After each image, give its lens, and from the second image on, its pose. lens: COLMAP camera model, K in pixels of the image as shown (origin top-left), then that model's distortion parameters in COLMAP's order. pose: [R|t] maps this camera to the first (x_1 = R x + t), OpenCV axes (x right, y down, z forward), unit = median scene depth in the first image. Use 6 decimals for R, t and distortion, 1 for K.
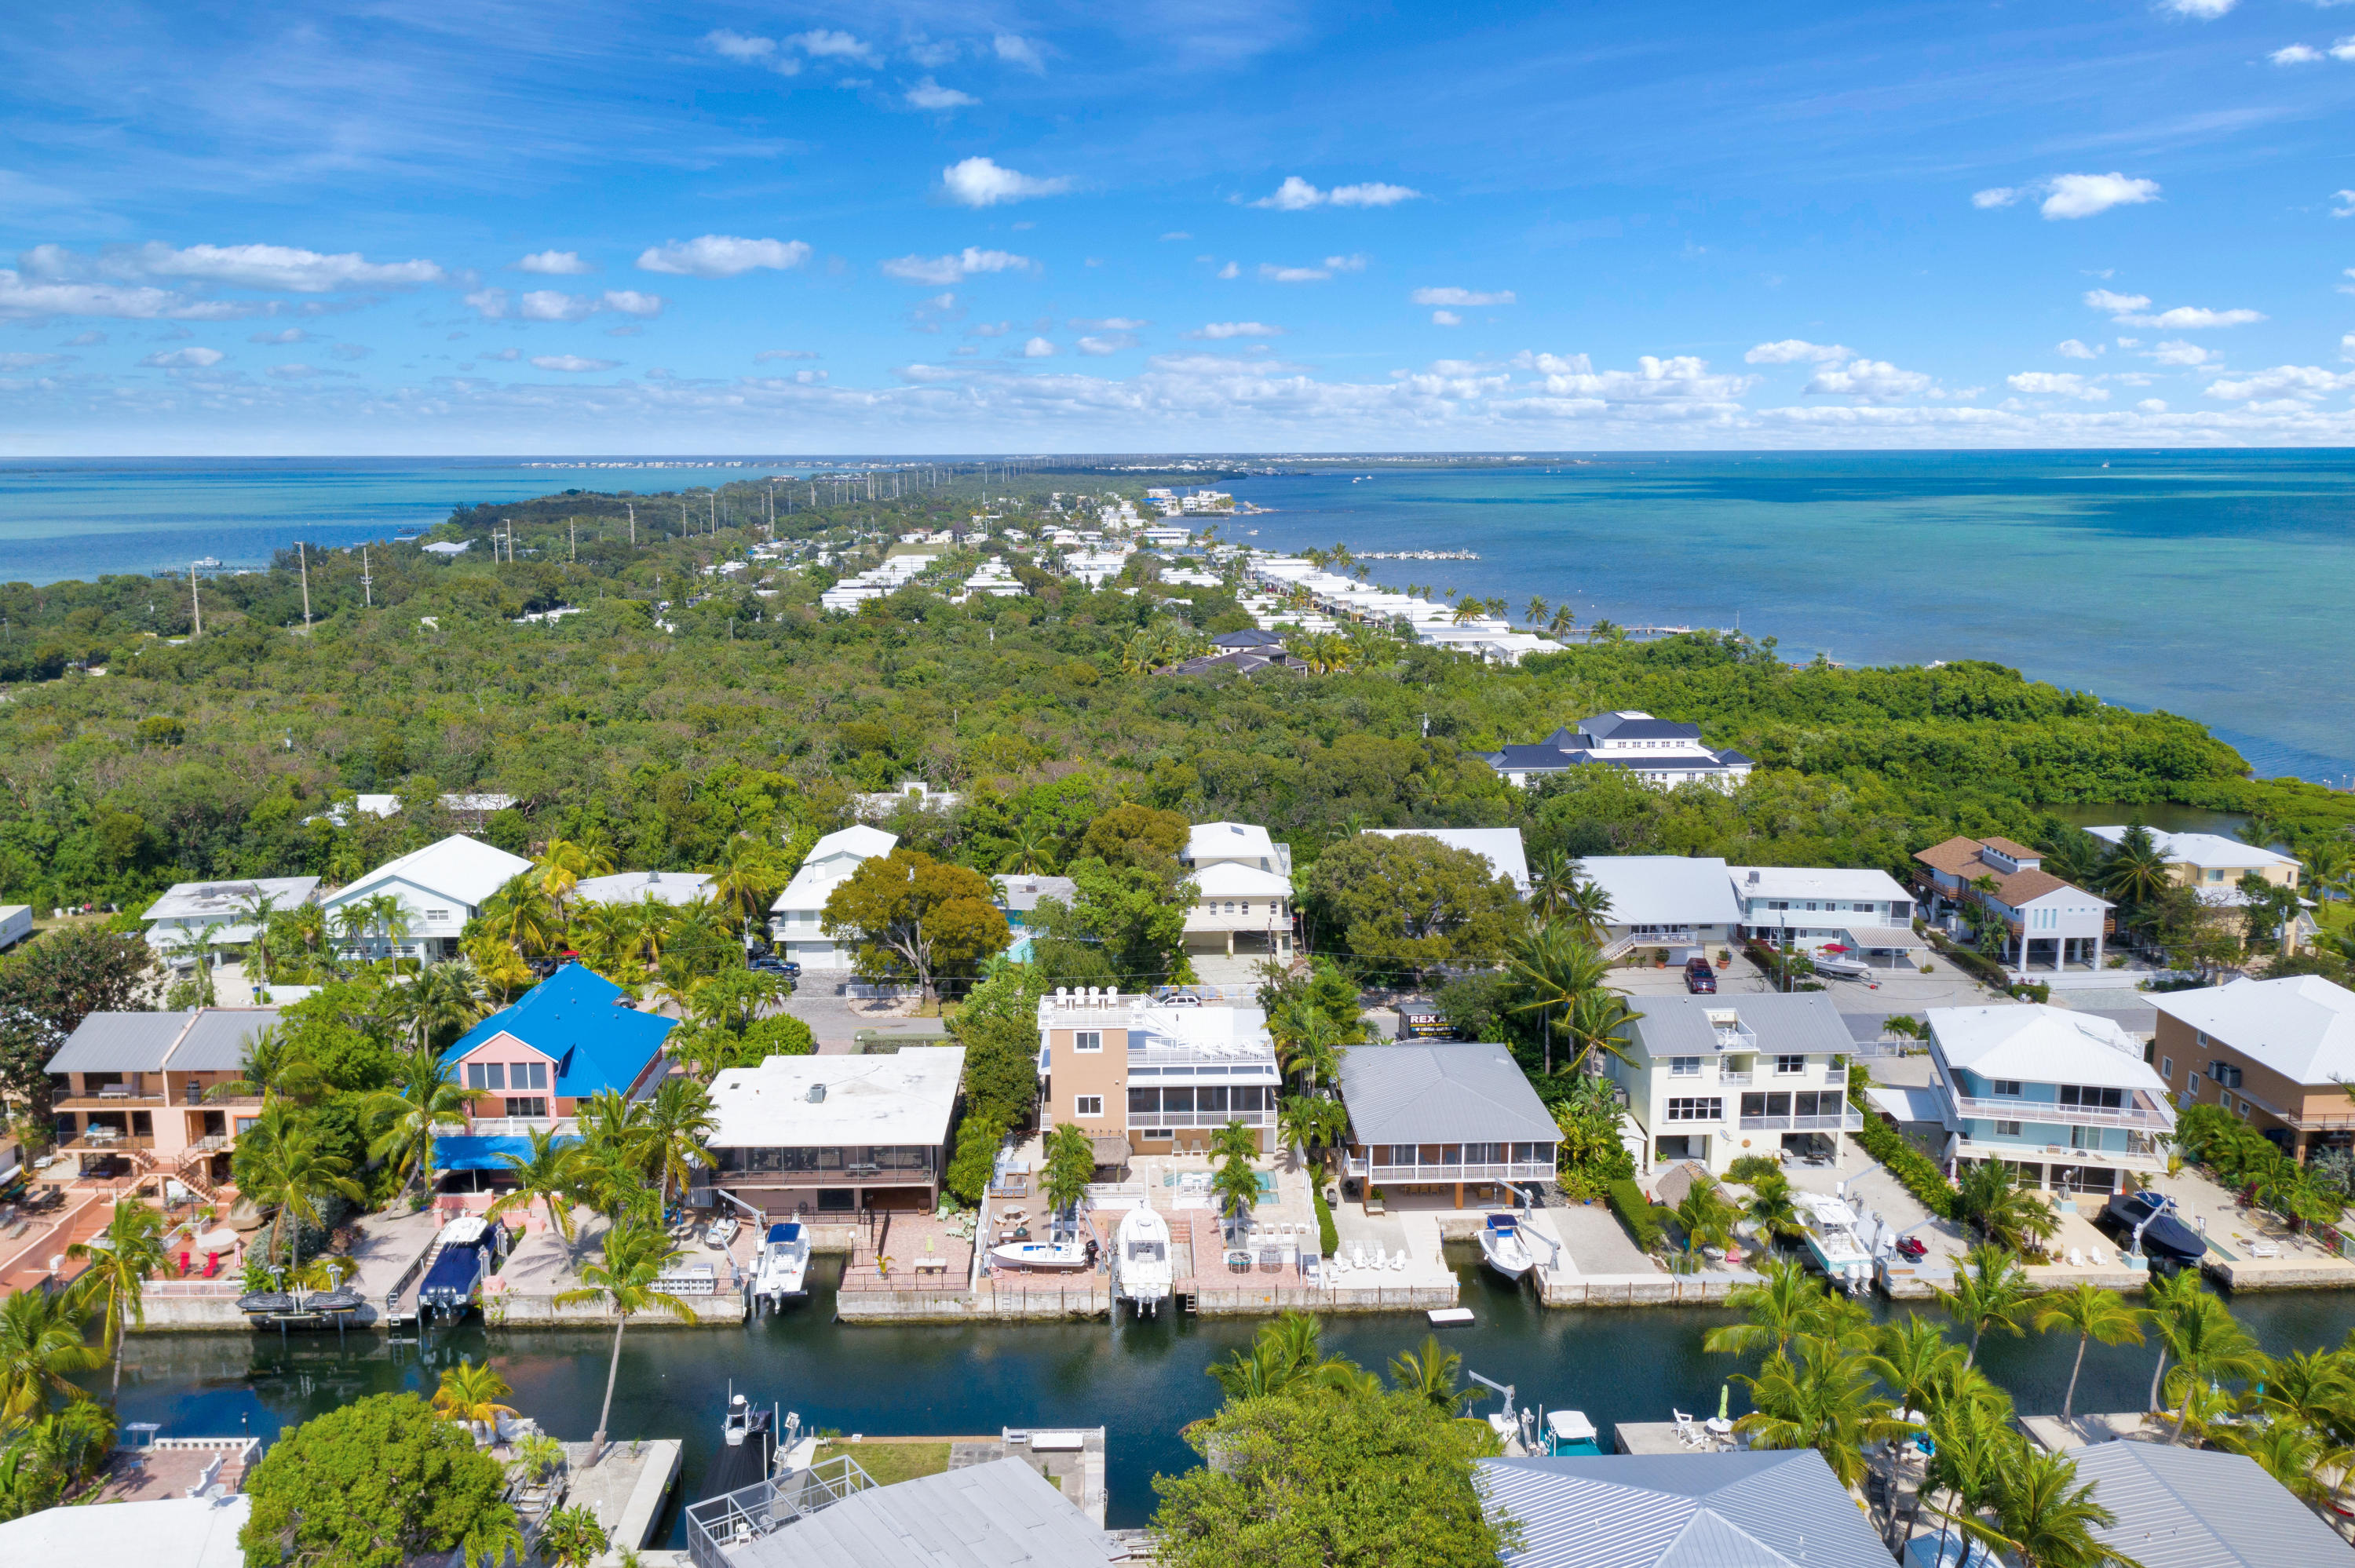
lens RADIAL K [[1888.3, 0, 1177.5], [0, 1888.3, 784.0], [0, 0, 1]] dist [0.001087, -0.003199]
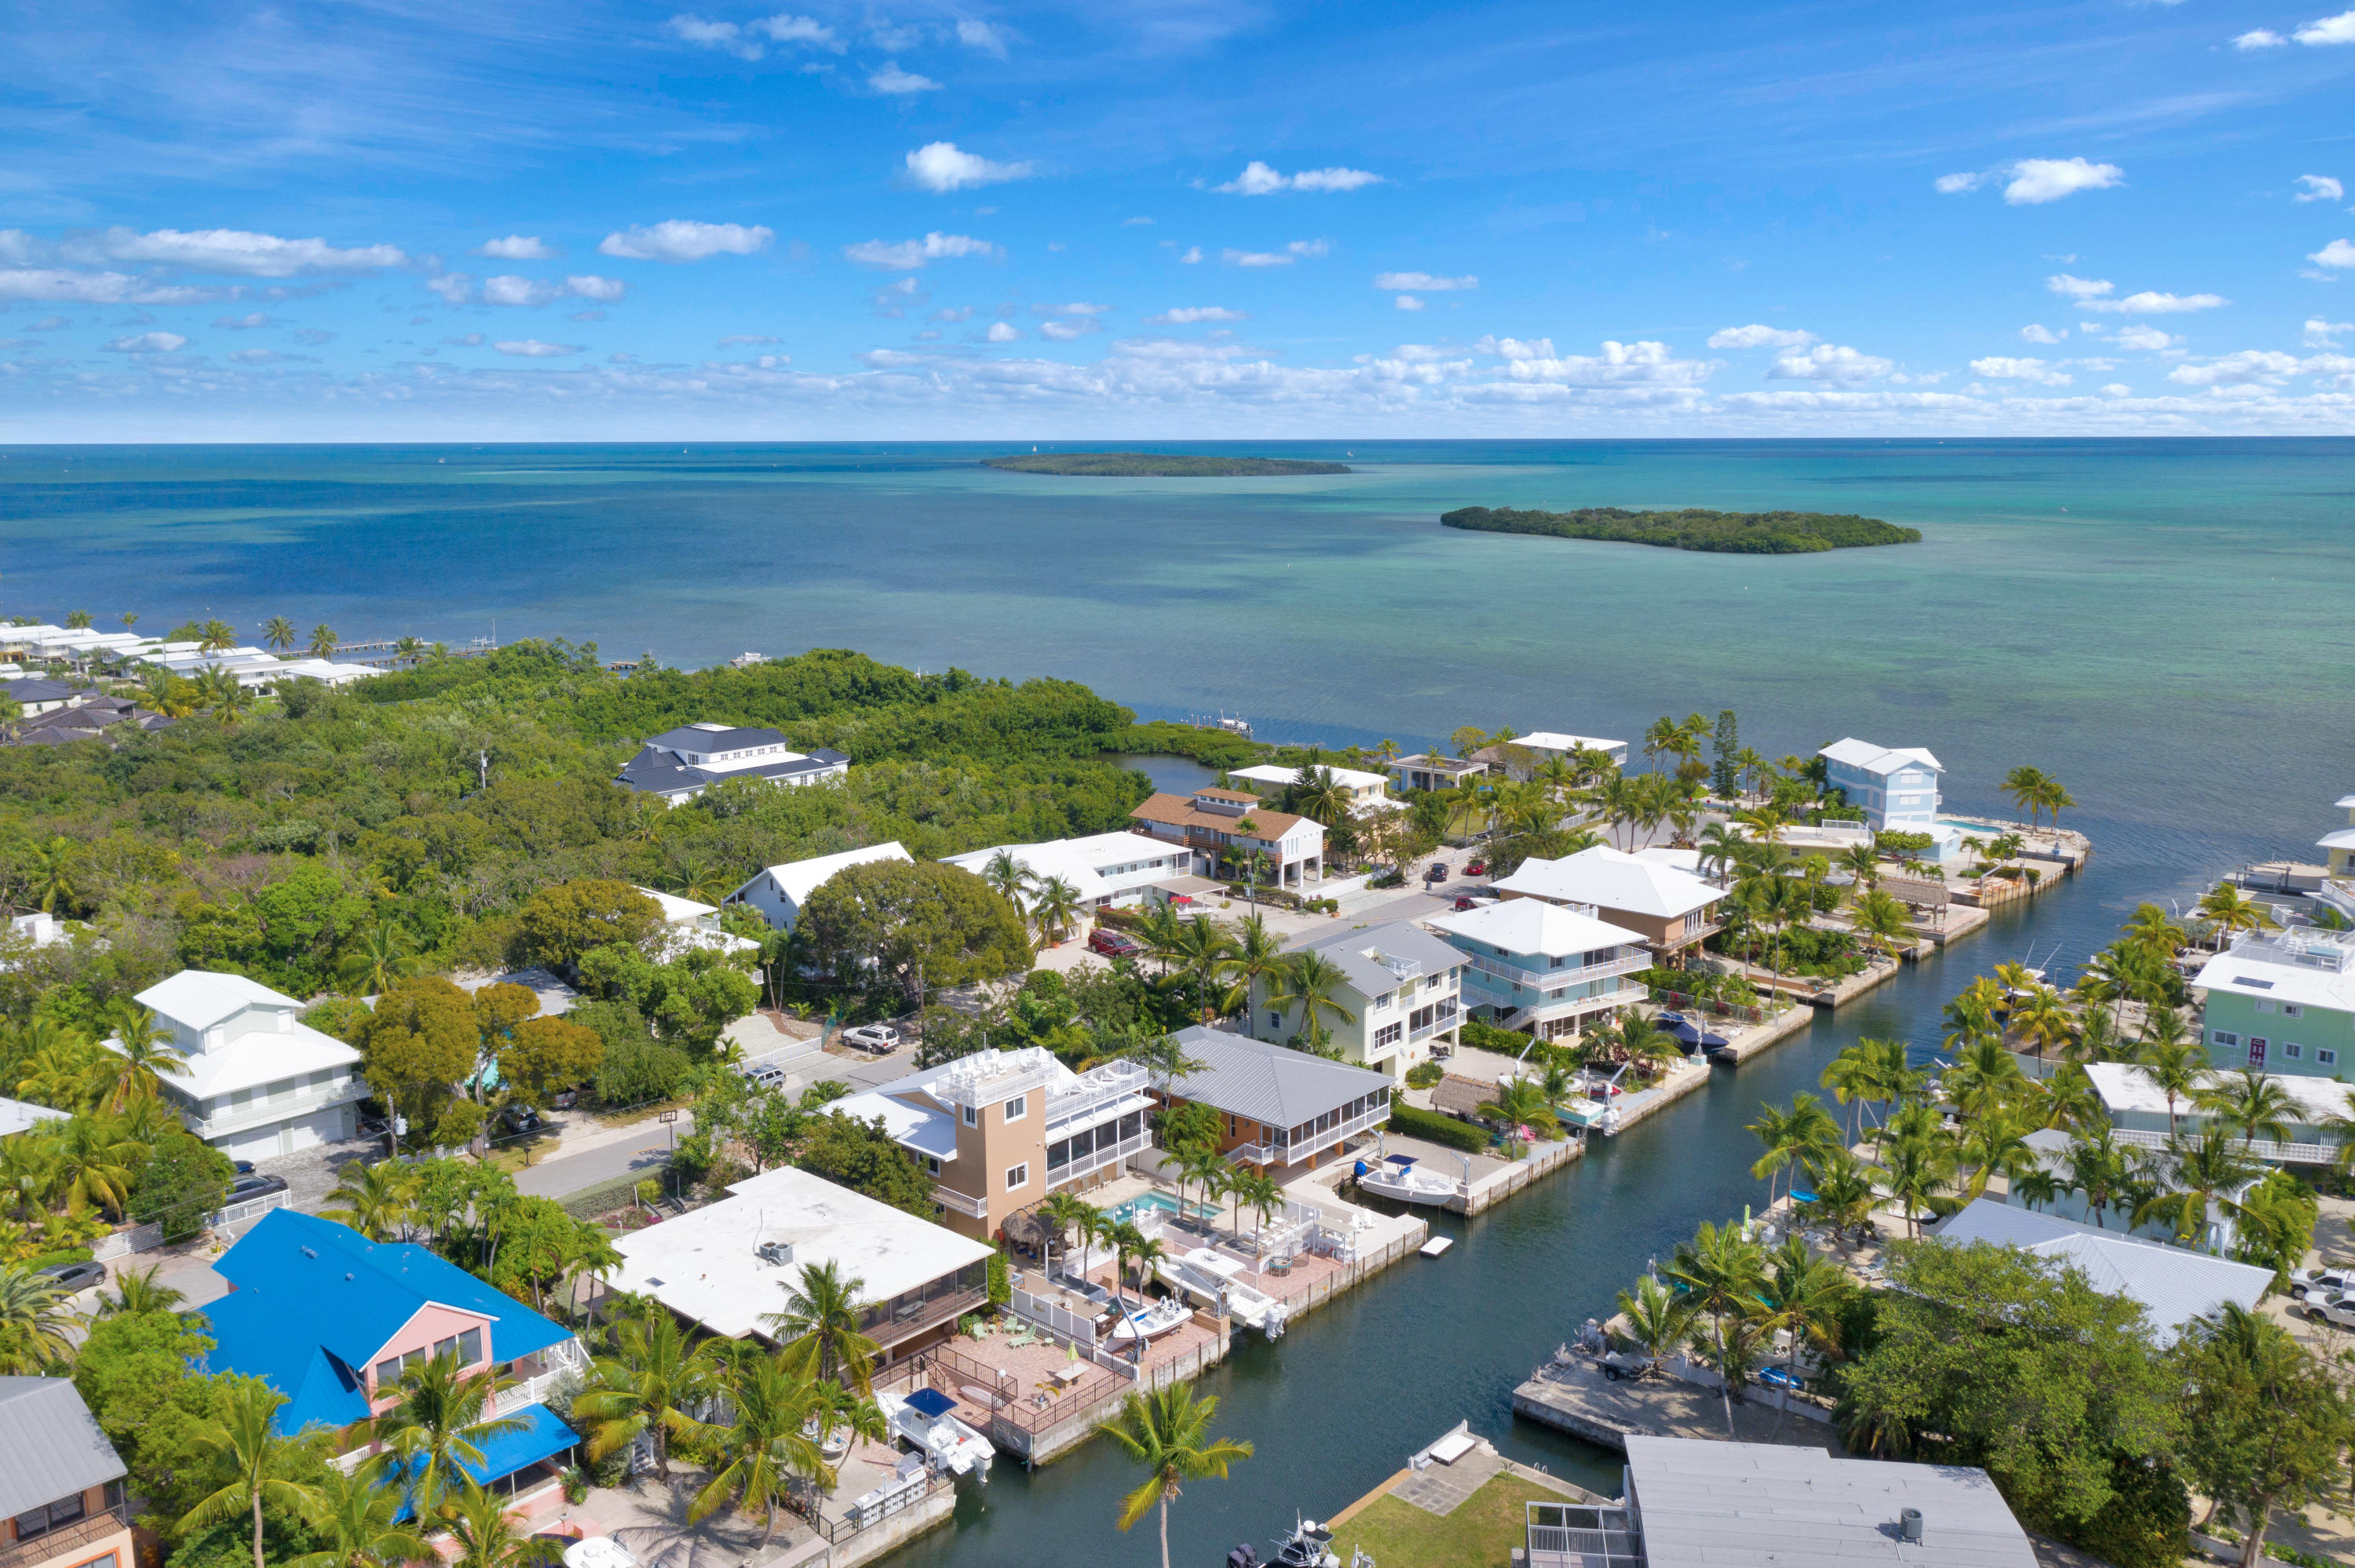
lens RADIAL K [[1888.3, 0, 1177.5], [0, 1888.3, 784.0], [0, 0, 1]] dist [0.001087, -0.003199]
pose [[0.670533, -0.128588, 0.730651, -0.656642], [0.126525, 0.990257, 0.058162, -0.067947], [-0.731011, 0.053446, 0.680269, 0.292624]]
